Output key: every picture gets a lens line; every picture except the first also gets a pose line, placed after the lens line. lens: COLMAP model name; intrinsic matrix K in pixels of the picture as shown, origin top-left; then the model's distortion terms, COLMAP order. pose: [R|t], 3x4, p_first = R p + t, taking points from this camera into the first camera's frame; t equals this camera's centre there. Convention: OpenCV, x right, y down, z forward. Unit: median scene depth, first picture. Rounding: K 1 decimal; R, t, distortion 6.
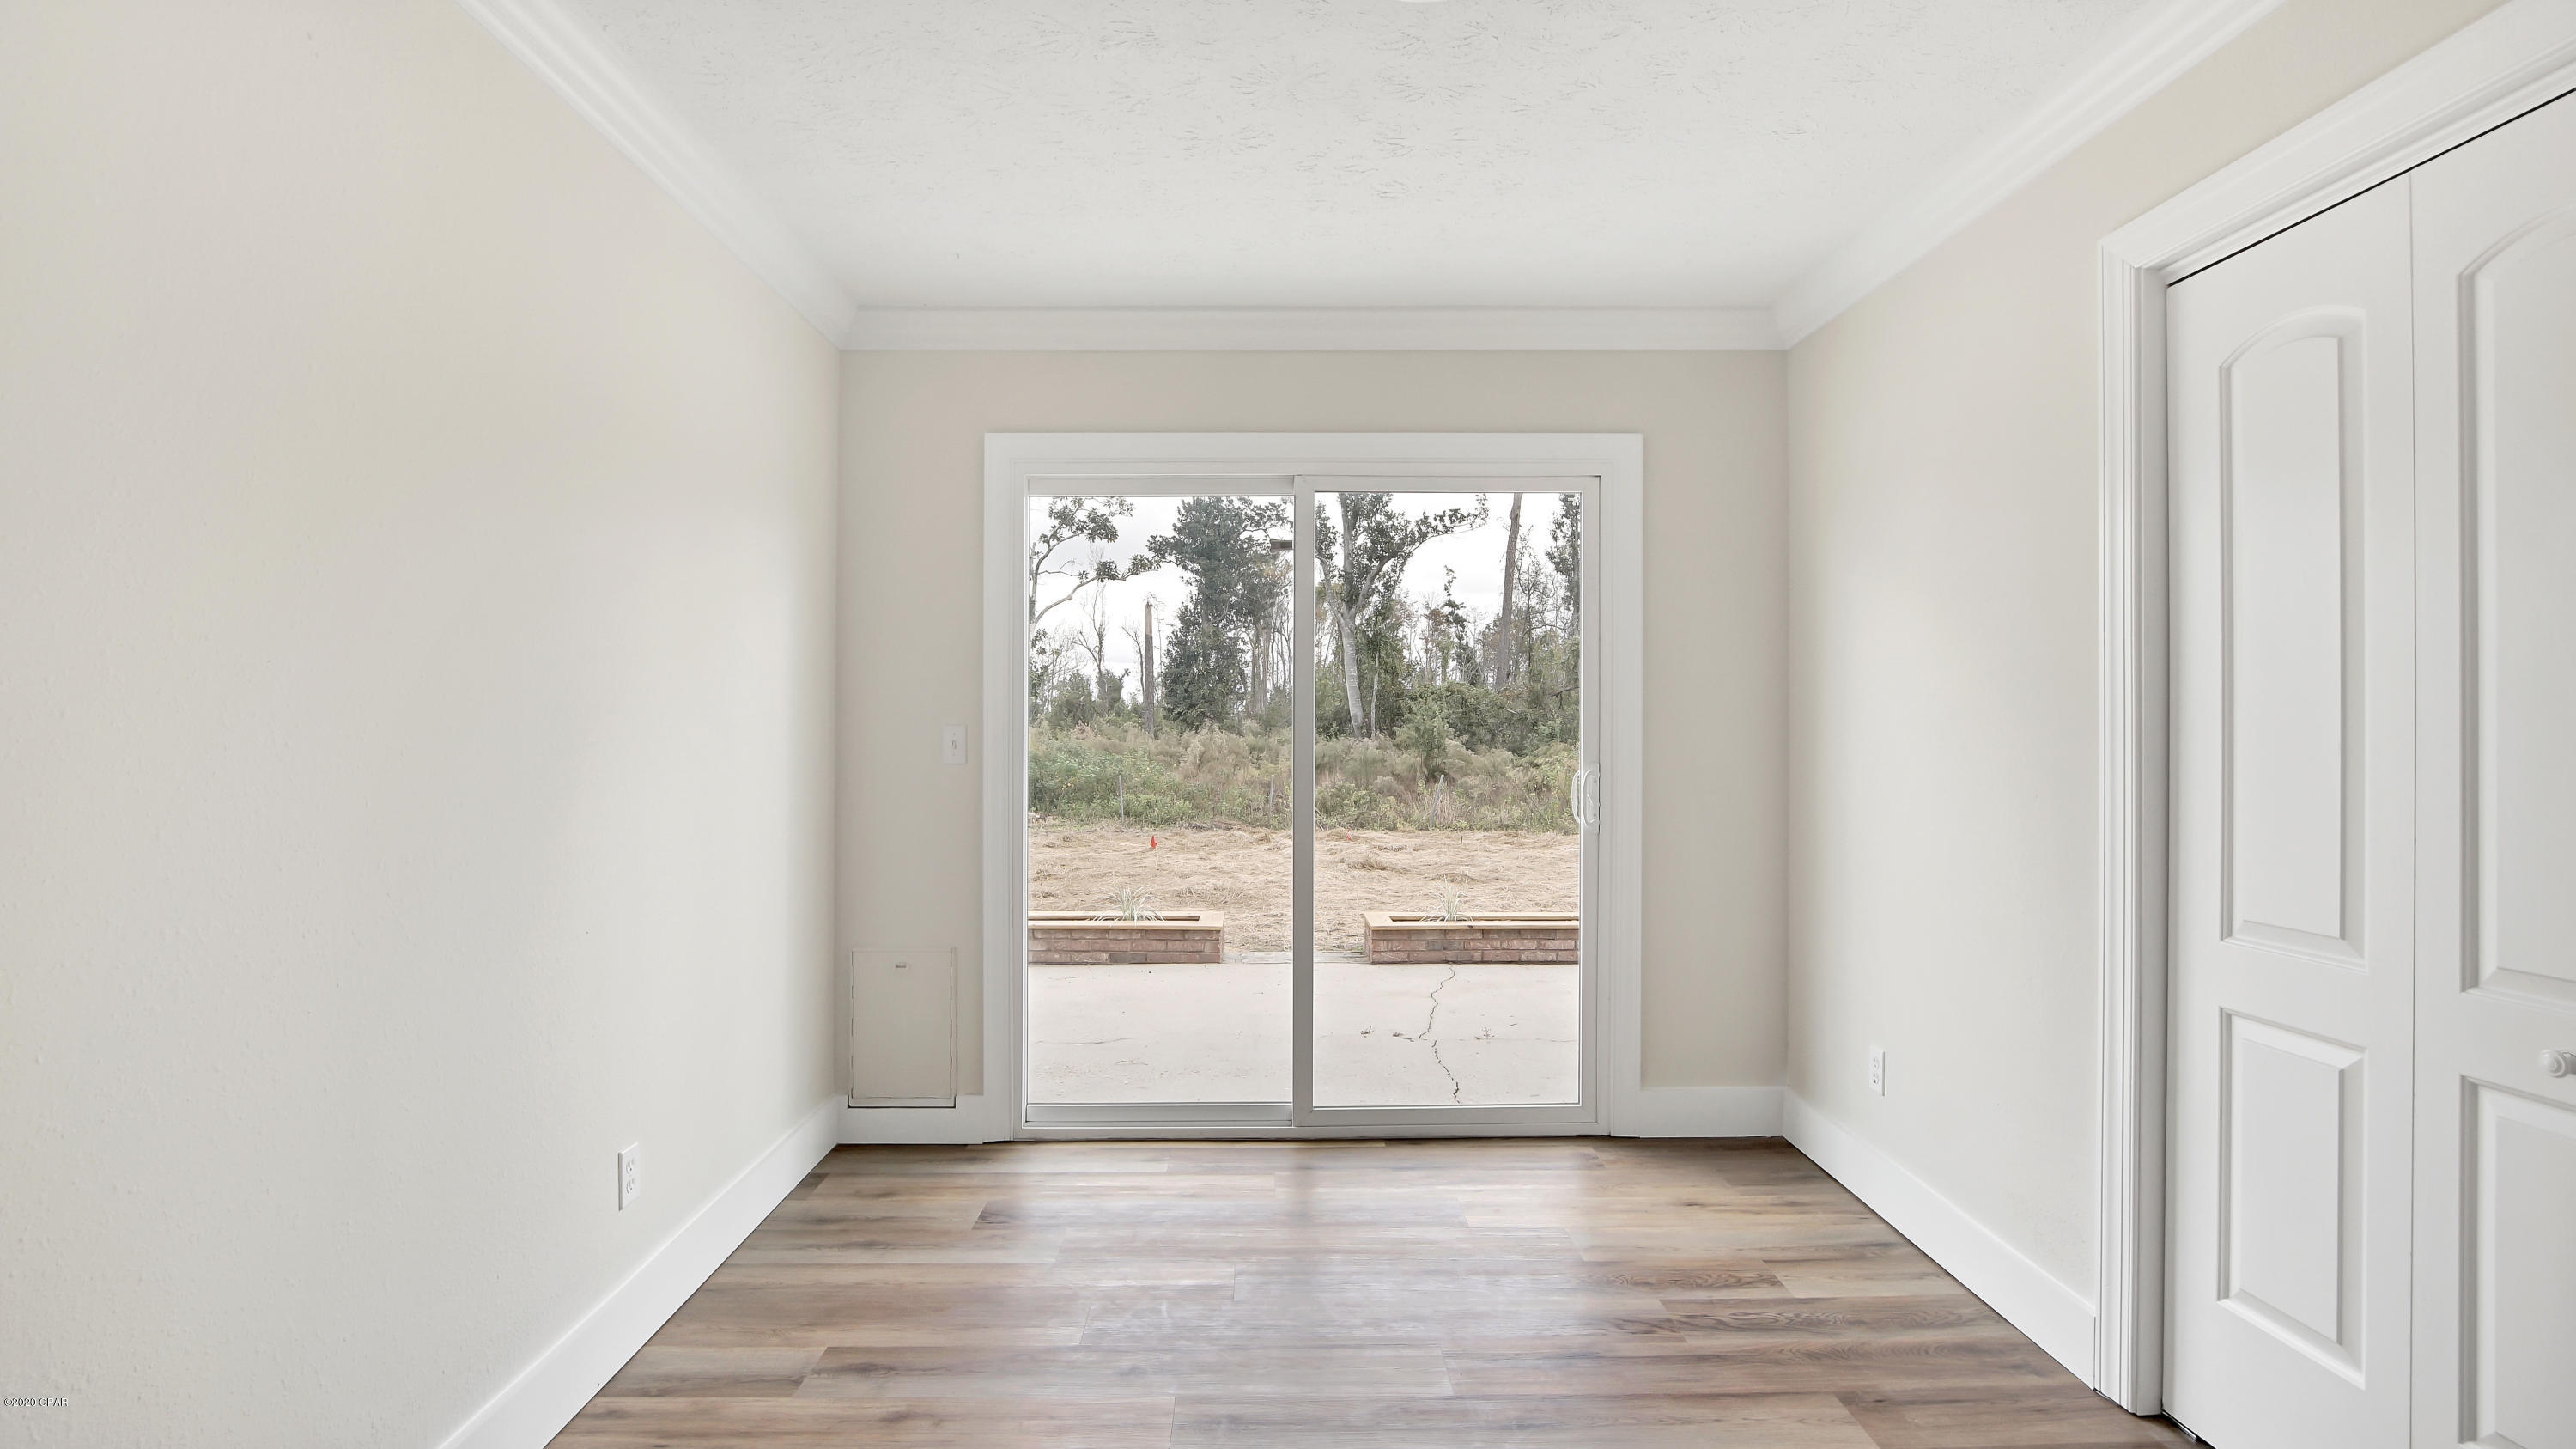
lens RADIAL K [[1235.8, 0, 1288.0], [0, 1235.8, 724.5], [0, 0, 1]] dist [-0.001953, -0.000315]
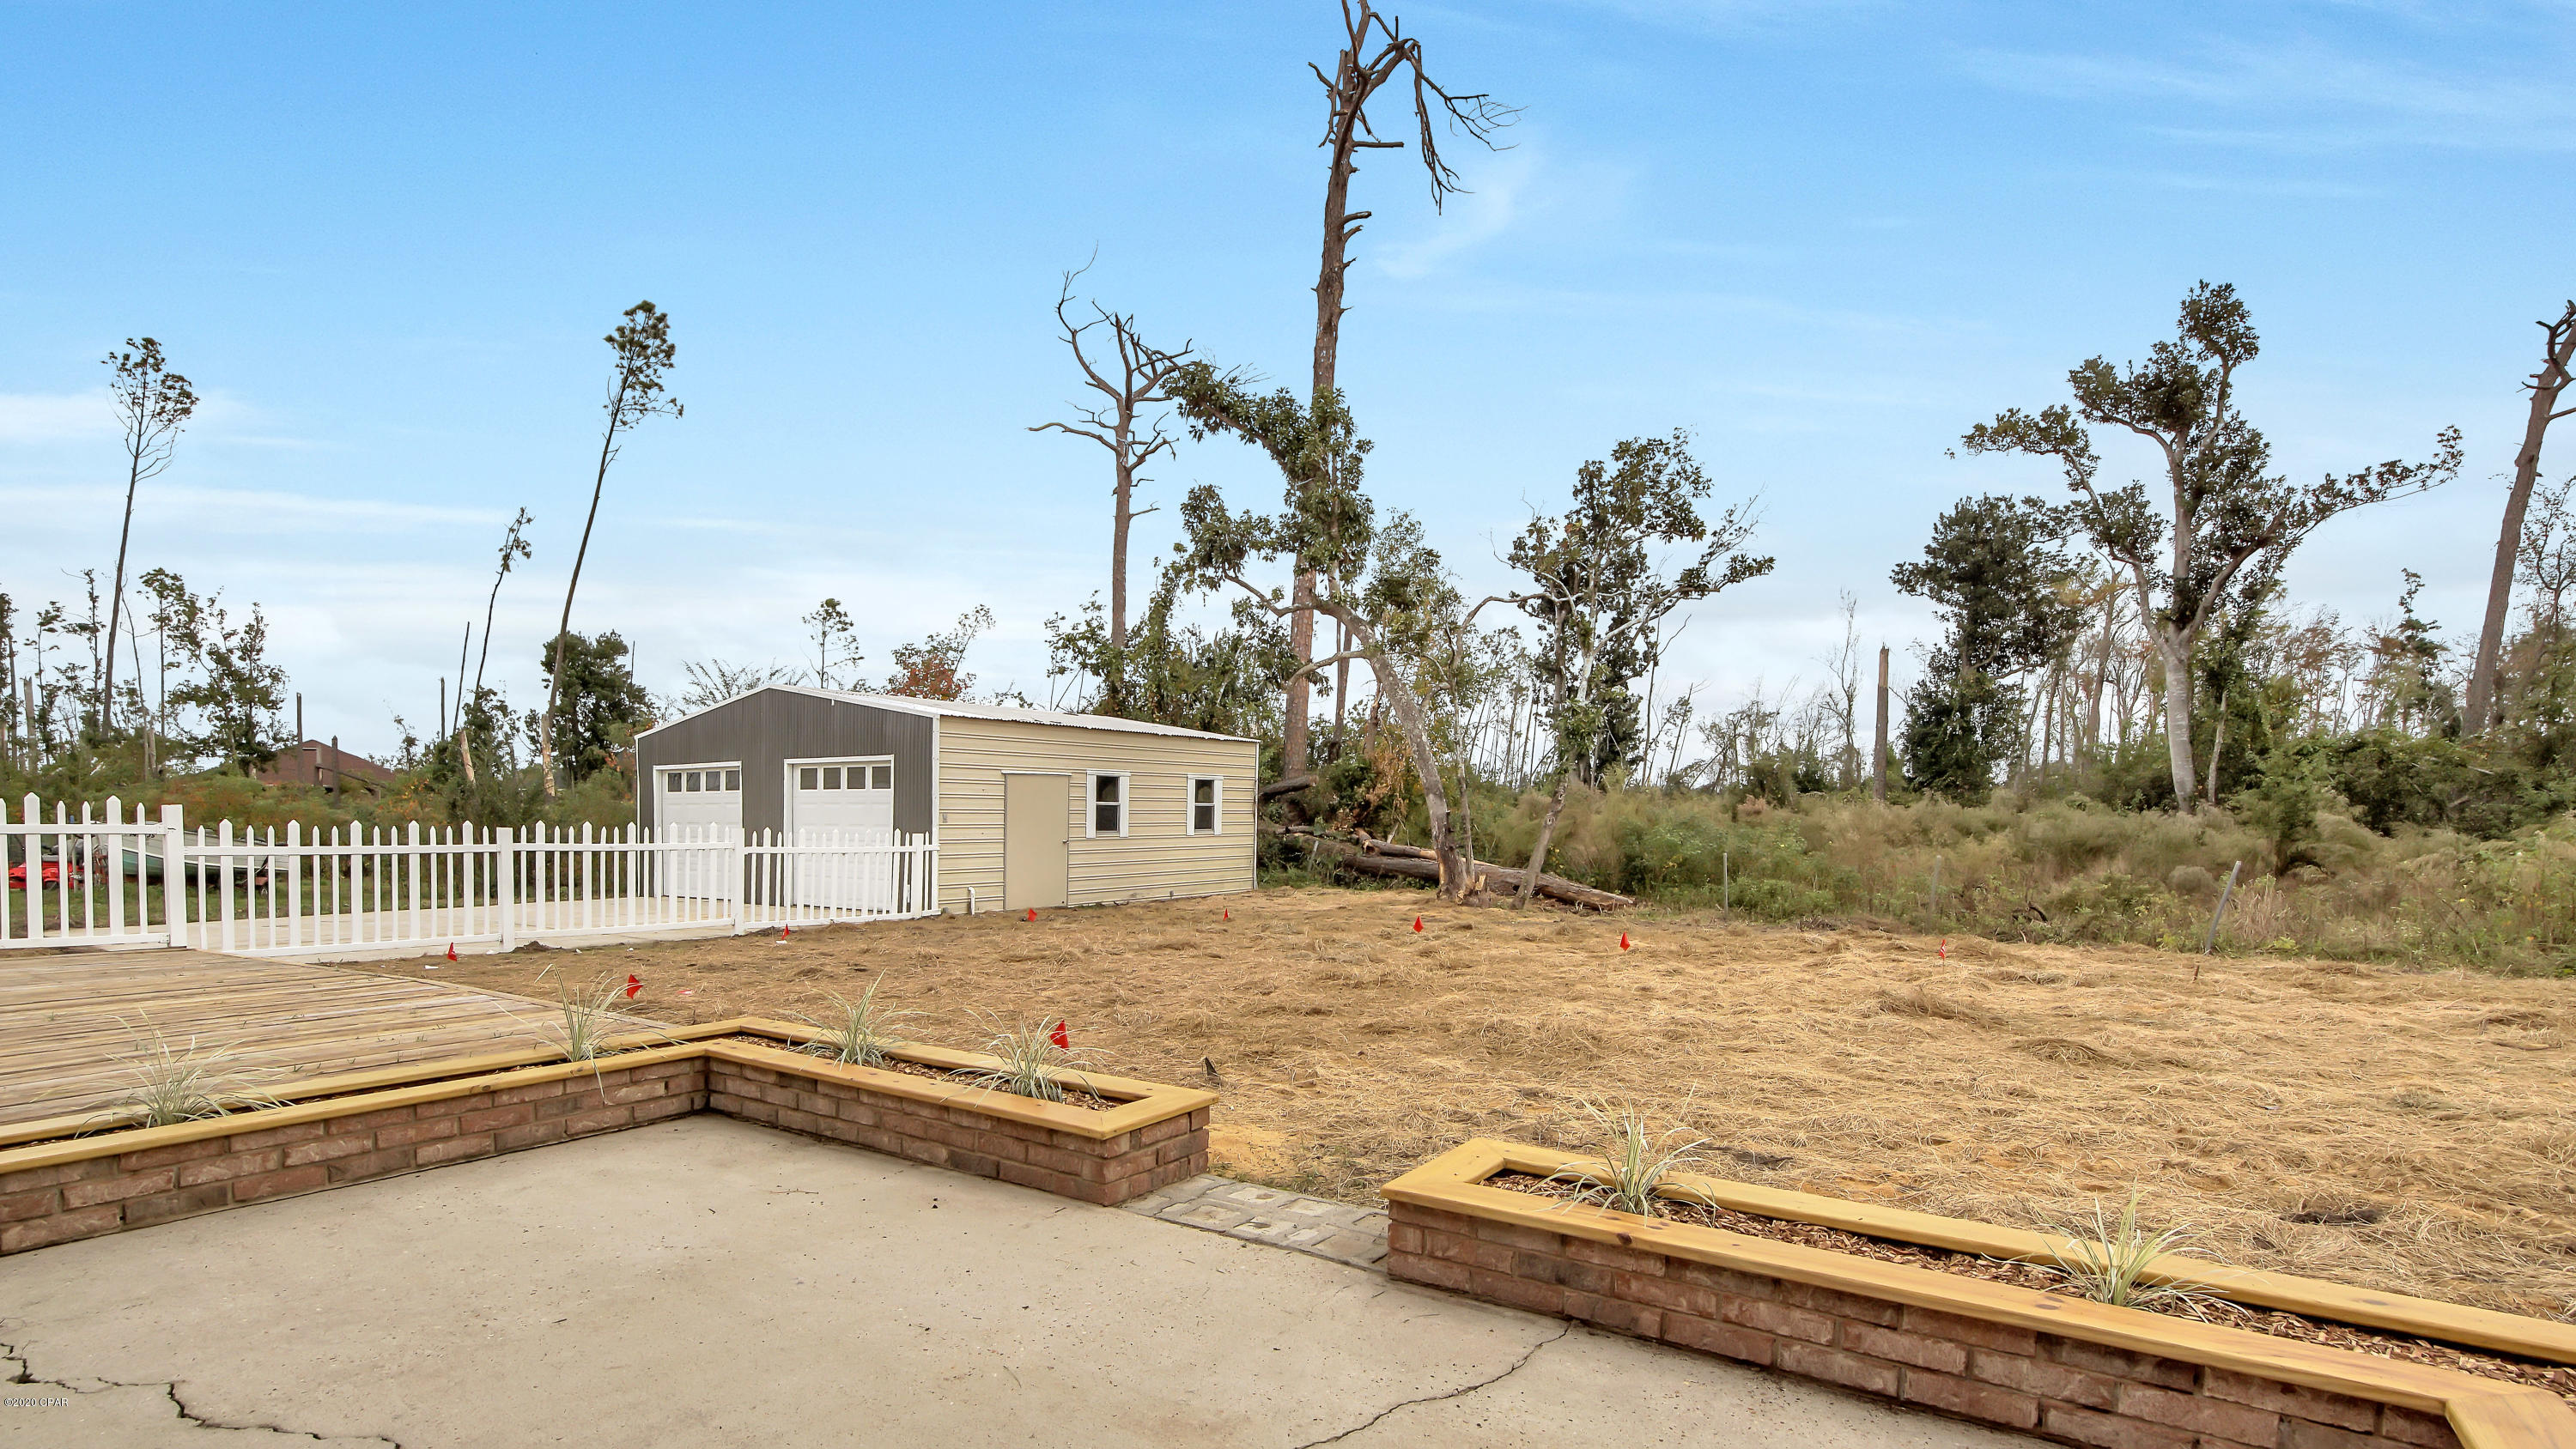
lens RADIAL K [[1227.5, 0, 1272.9], [0, 1227.5, 908.8], [0, 0, 1]] dist [-0.000117, 0.000207]
pose [[0.810129, 0.047490, -0.584325, 0.041834], [0.001002, 0.996600, 0.082386, 0.006120], [0.586251, -0.067328, 0.807327, 0.103281]]
